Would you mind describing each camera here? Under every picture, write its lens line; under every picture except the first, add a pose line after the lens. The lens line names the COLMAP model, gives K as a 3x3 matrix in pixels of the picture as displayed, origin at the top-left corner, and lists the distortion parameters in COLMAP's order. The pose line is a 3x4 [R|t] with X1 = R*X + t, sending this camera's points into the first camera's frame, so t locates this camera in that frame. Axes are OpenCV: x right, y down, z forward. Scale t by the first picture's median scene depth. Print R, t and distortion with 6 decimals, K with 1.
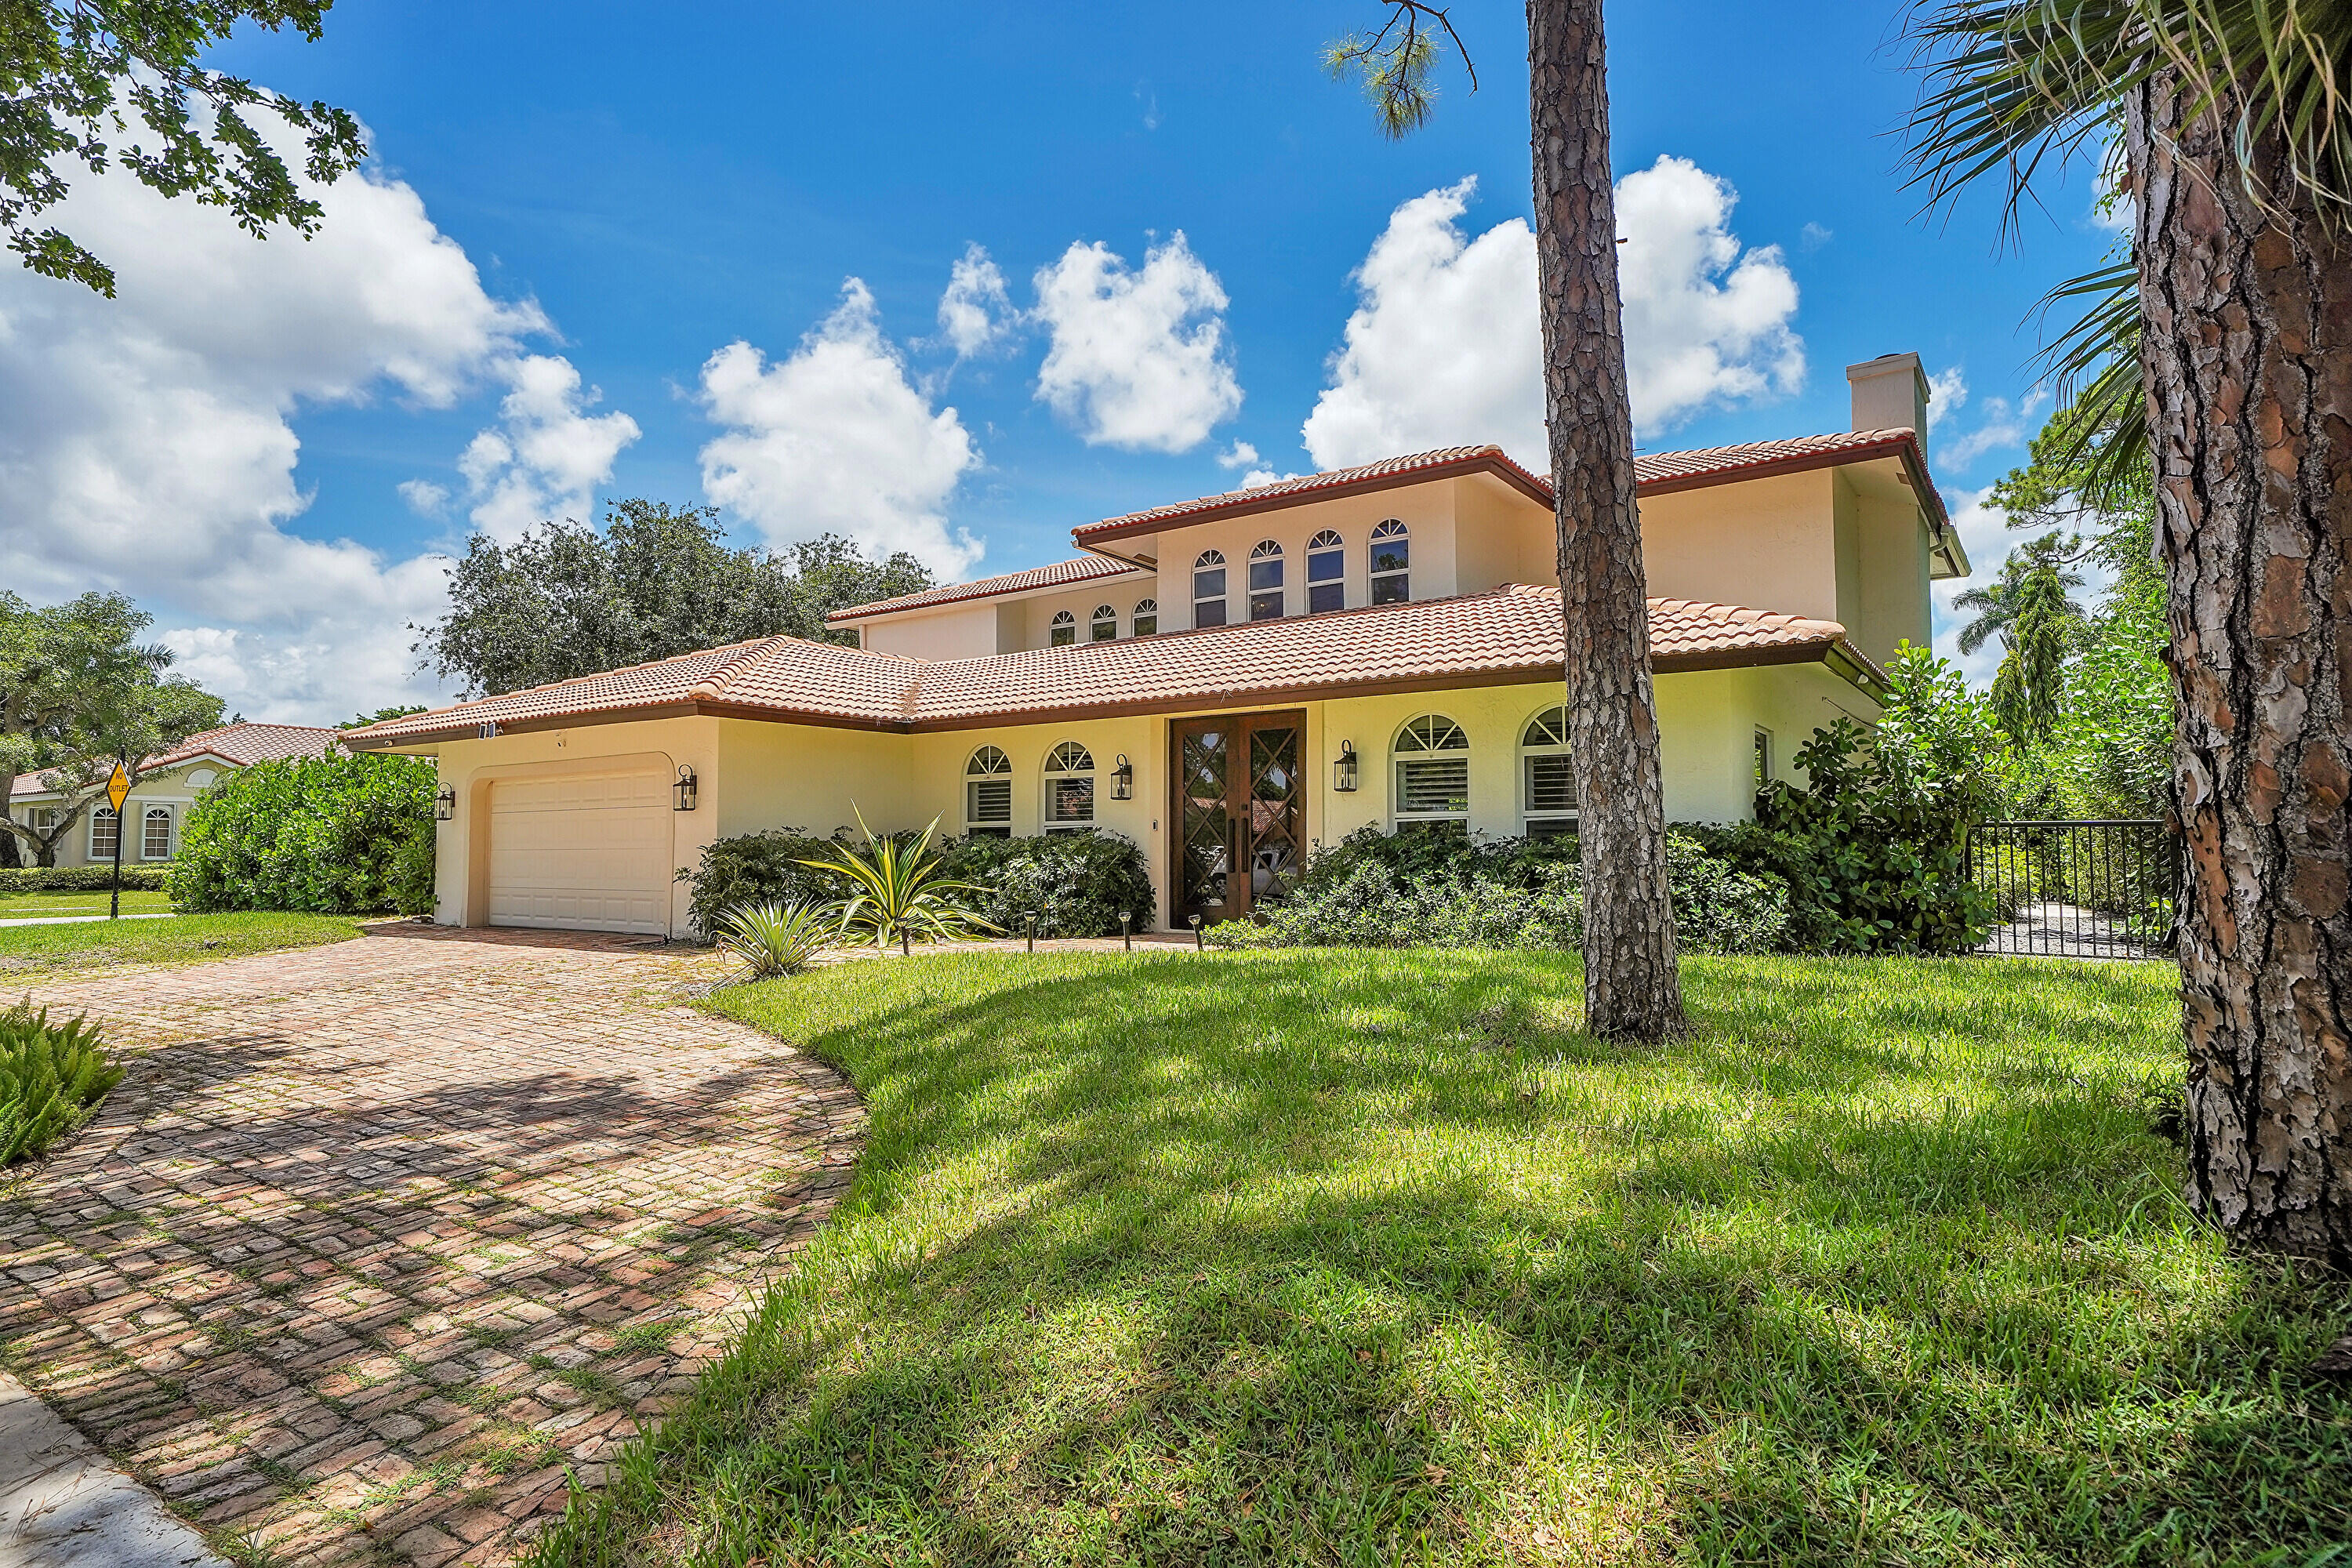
lens RADIAL K [[1269.9, 0, 1176.2], [0, 1269.9, 769.4], [0, 0, 1]] dist [0.020373, 0.000590]
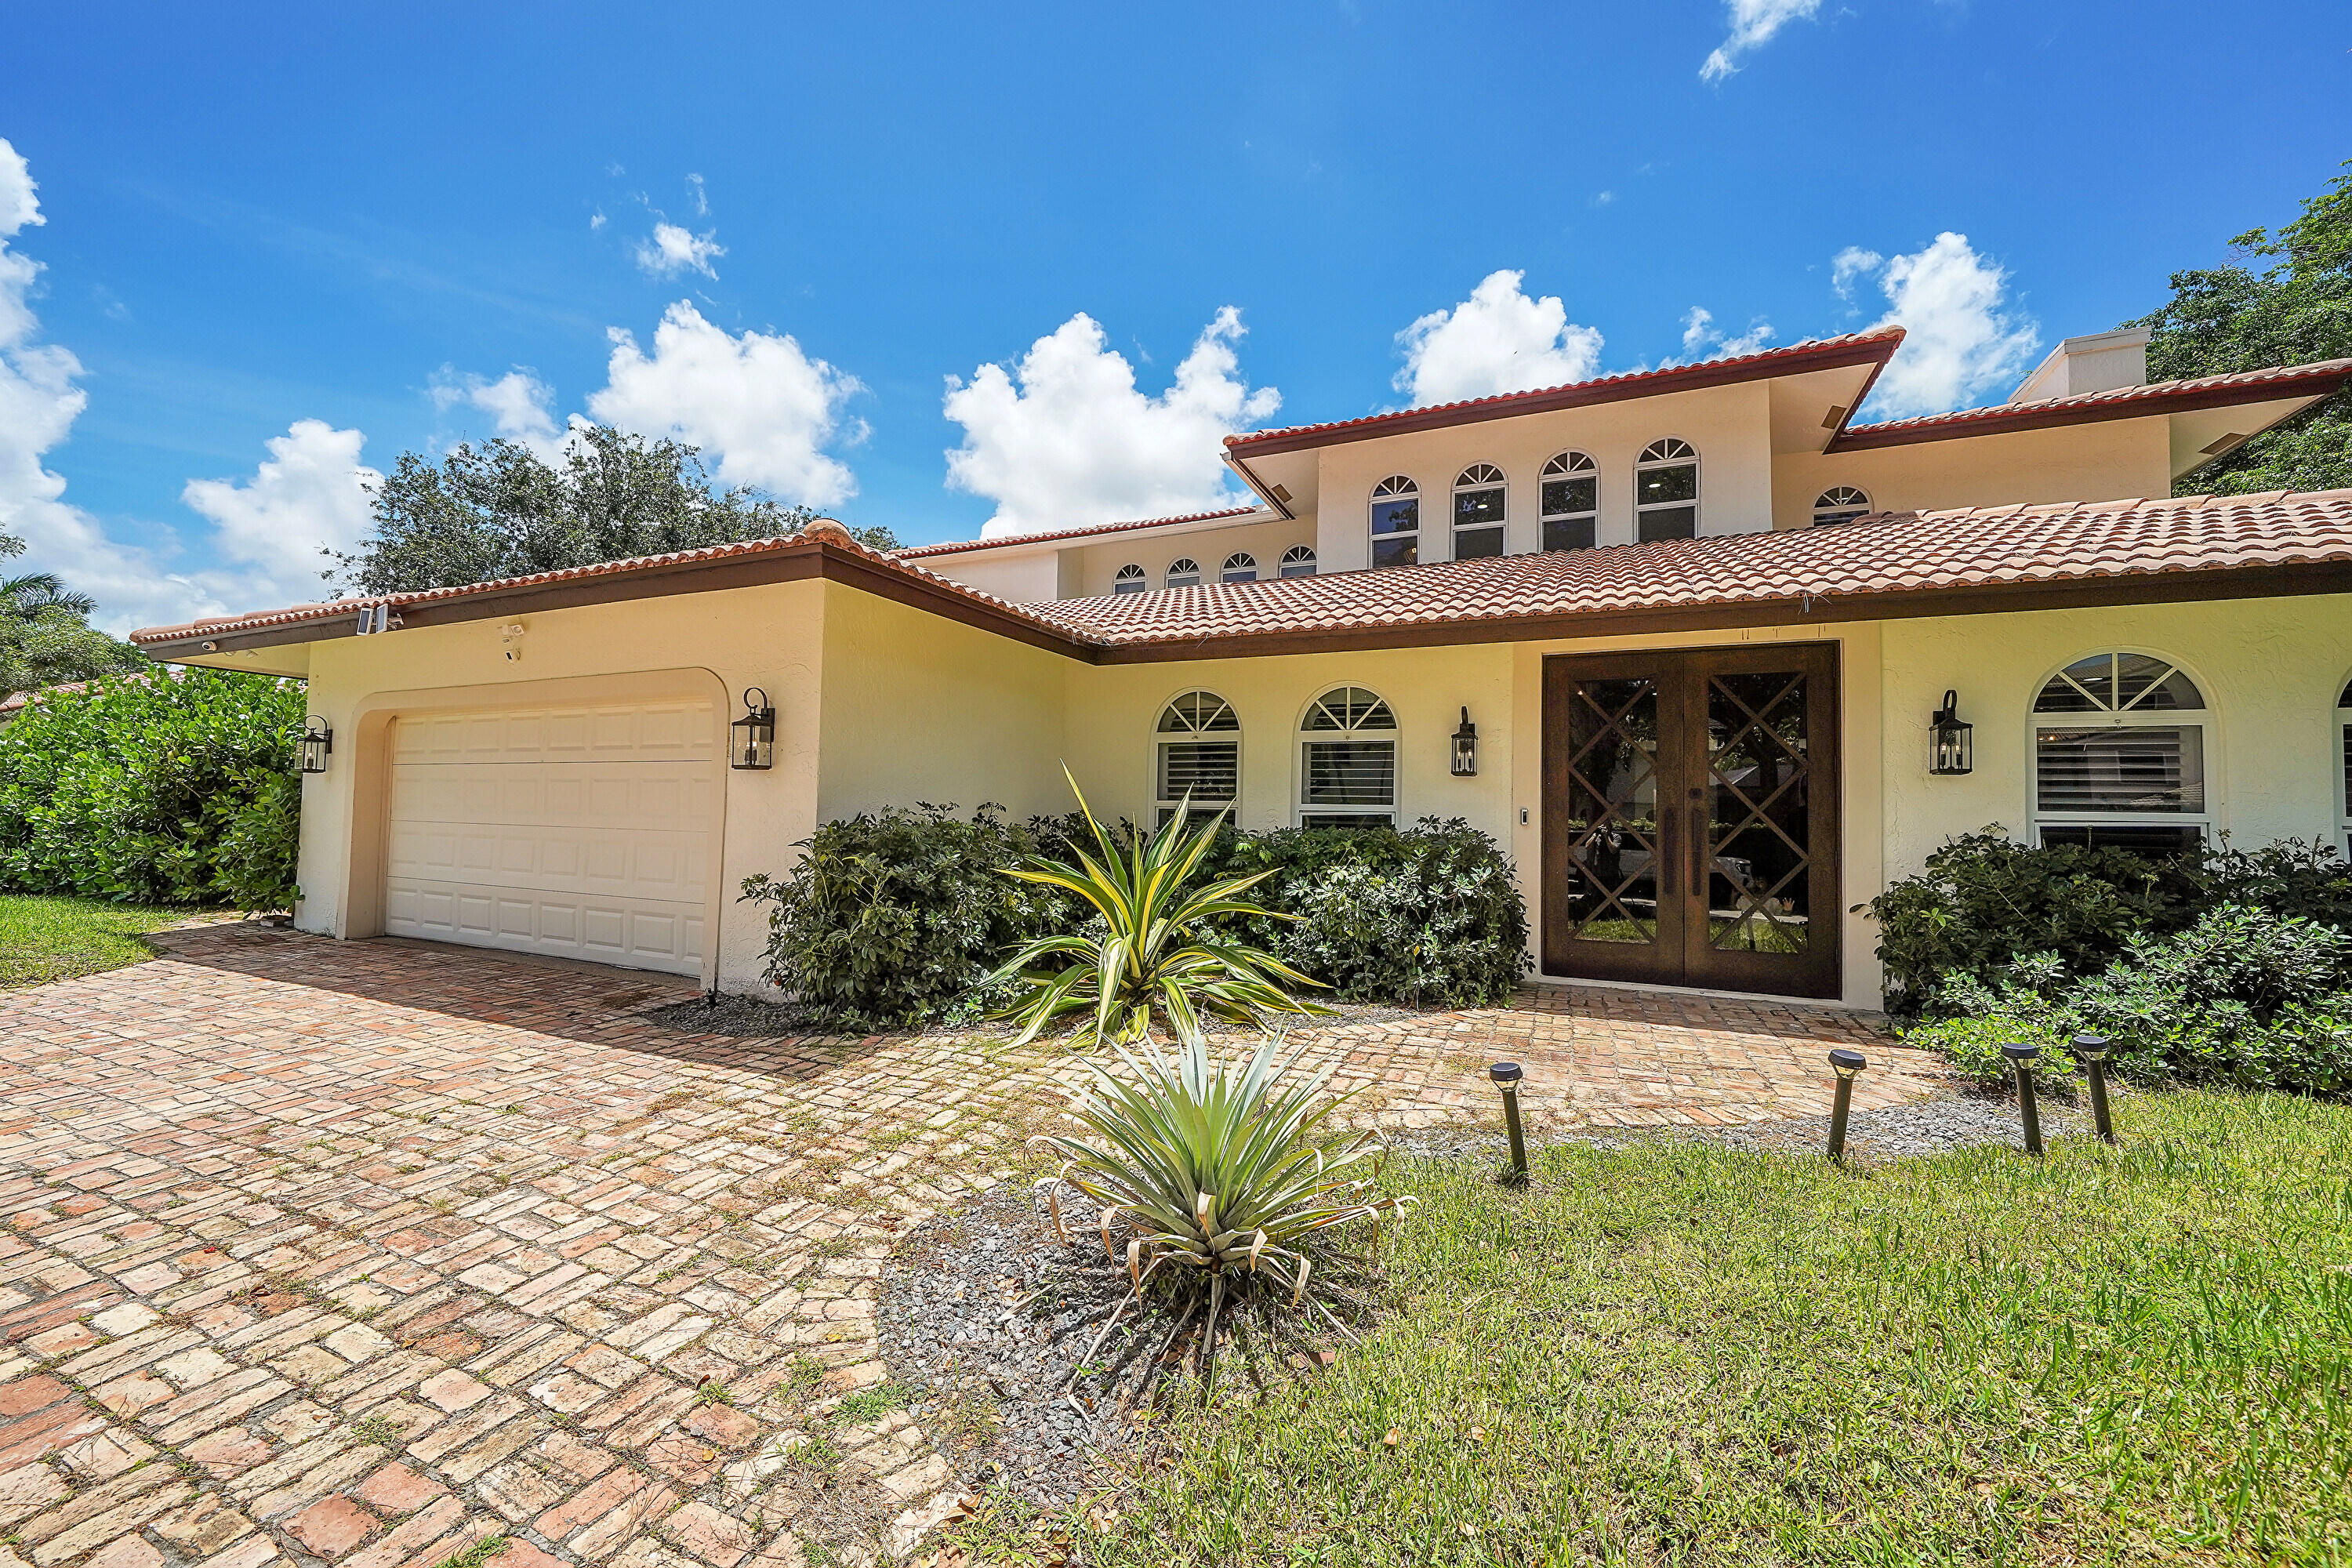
lens RADIAL K [[899.0, 0, 1178.6], [0, 899.0, 788.0], [0, 0, 1]] dist [-0.012025, 0.000108]
pose [[0.980224, 0.029717, 0.195649, -0.249991], [-0.036389, 0.998869, 0.030598, 0.019152], [-0.194518, -0.037112, 0.980197, 0.516148]]
